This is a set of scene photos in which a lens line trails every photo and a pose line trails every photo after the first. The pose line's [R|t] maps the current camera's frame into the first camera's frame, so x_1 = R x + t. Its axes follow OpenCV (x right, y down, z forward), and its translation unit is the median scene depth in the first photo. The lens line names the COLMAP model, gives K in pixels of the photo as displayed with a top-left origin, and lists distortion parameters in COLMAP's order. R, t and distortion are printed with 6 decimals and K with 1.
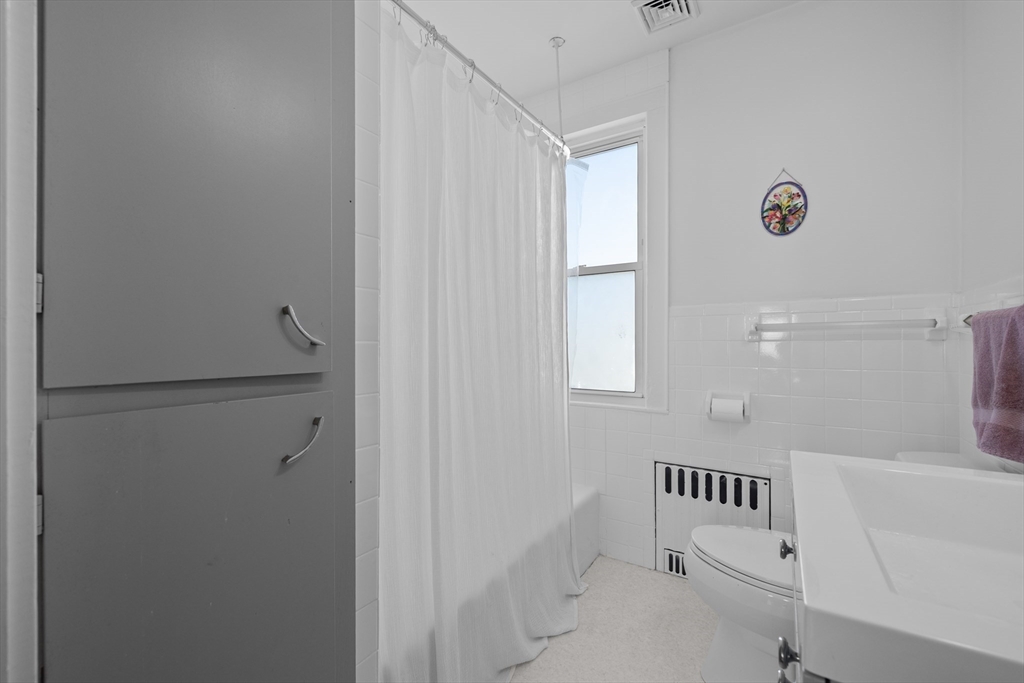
lens RADIAL K [[432.0, 0, 507.1], [0, 432.0, 341.1], [0, 0, 1]] dist [0.000061, 0.000180]
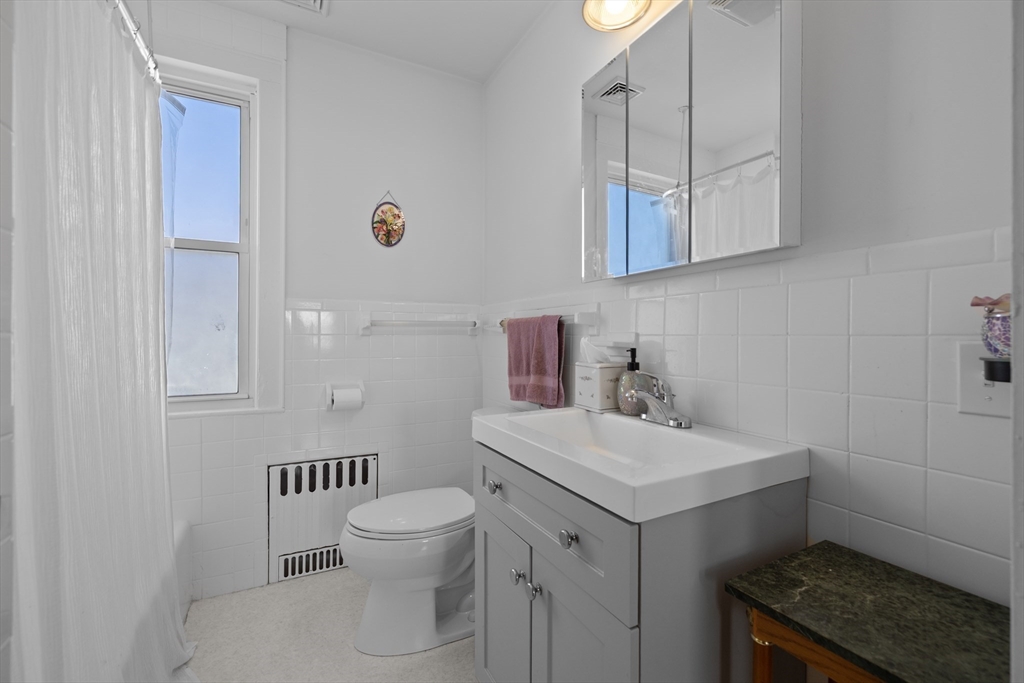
lens RADIAL K [[434.5, 0, 503.2], [0, 434.5, 335.0], [0, 0, 1]] dist [0.000737, -0.000495]
pose [[0.498512, 0.005045, 0.866868, -0.238239], [-0.005857, 0.999980, -0.002451, 0.000198], [-0.866863, -0.003855, 0.498531, 0.124445]]
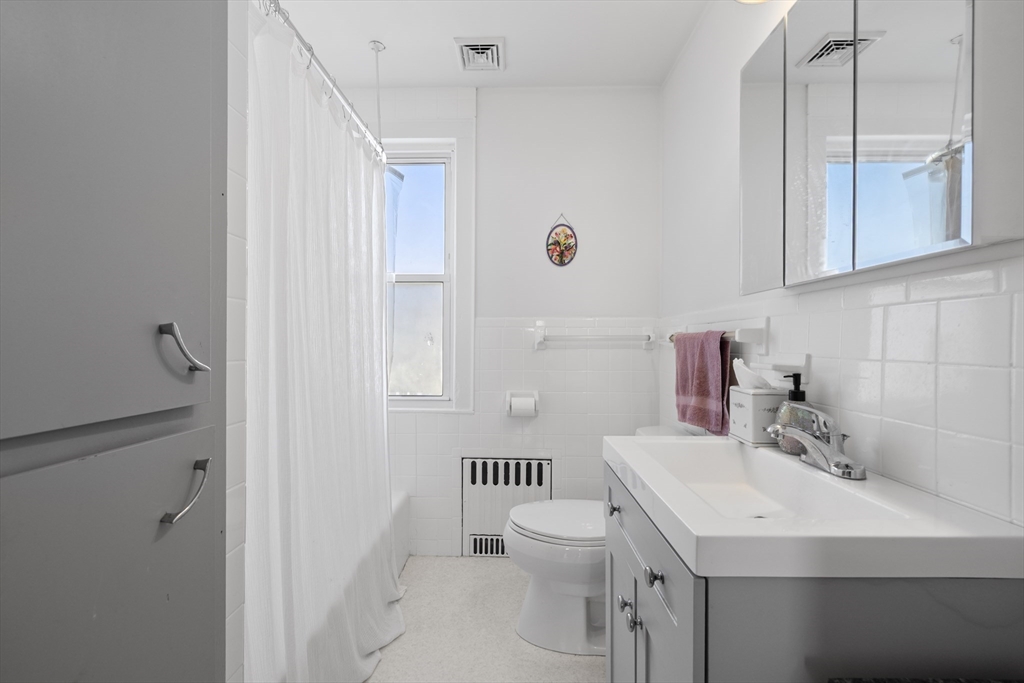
lens RADIAL K [[432.0, 0, 507.1], [0, 432.0, 341.1], [0, 0, 1]] dist [0.000061, 0.000180]
pose [[0.850868, 0.006791, 0.525336, -0.160604], [-0.007371, 0.999972, -0.000989, -0.021485], [-0.525328, -0.003030, 0.850894, 0.002582]]
